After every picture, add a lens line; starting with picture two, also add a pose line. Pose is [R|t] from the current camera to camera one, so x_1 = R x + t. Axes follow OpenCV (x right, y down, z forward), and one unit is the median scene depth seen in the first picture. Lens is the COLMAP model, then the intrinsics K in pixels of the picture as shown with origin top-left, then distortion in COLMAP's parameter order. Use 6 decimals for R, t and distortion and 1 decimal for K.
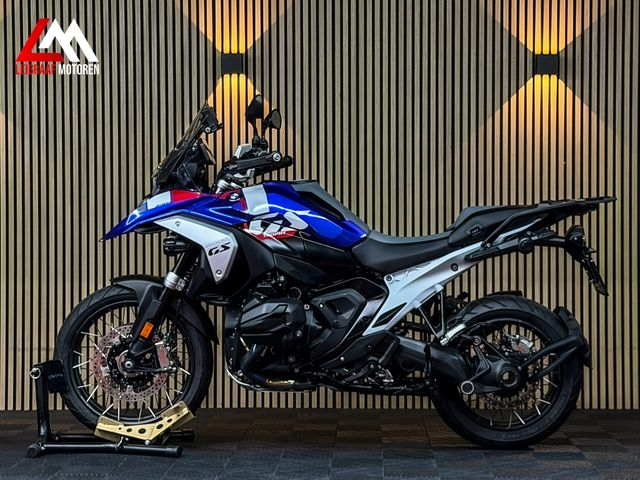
lens RADIAL K [[1432.6, 0, 320.0], [0, 1432.6, 240.0], [0, 0, 1]] dist [0.106266, 0.040245]
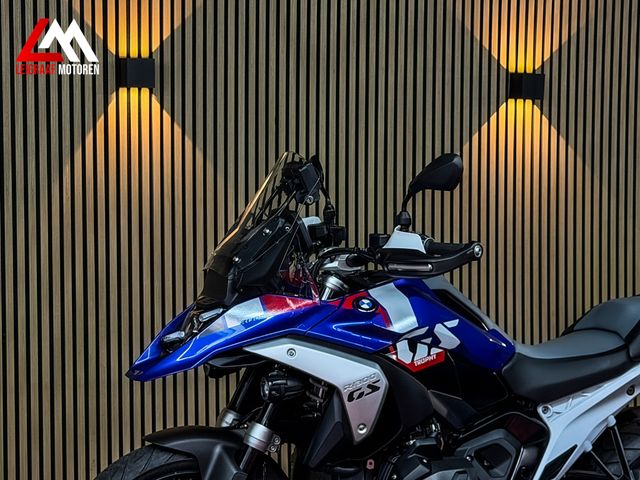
lens RADIAL K [[1432.6, 0, 320.0], [0, 1432.6, 240.0], [0, 0, 1]] dist [0.106266, 0.040245]
pose [[0.904413, -0.021243, 0.426130, -0.344651], [0.009572, 0.999519, 0.029512, -0.076750], [-0.426552, -0.022612, 0.904181, 0.414205]]
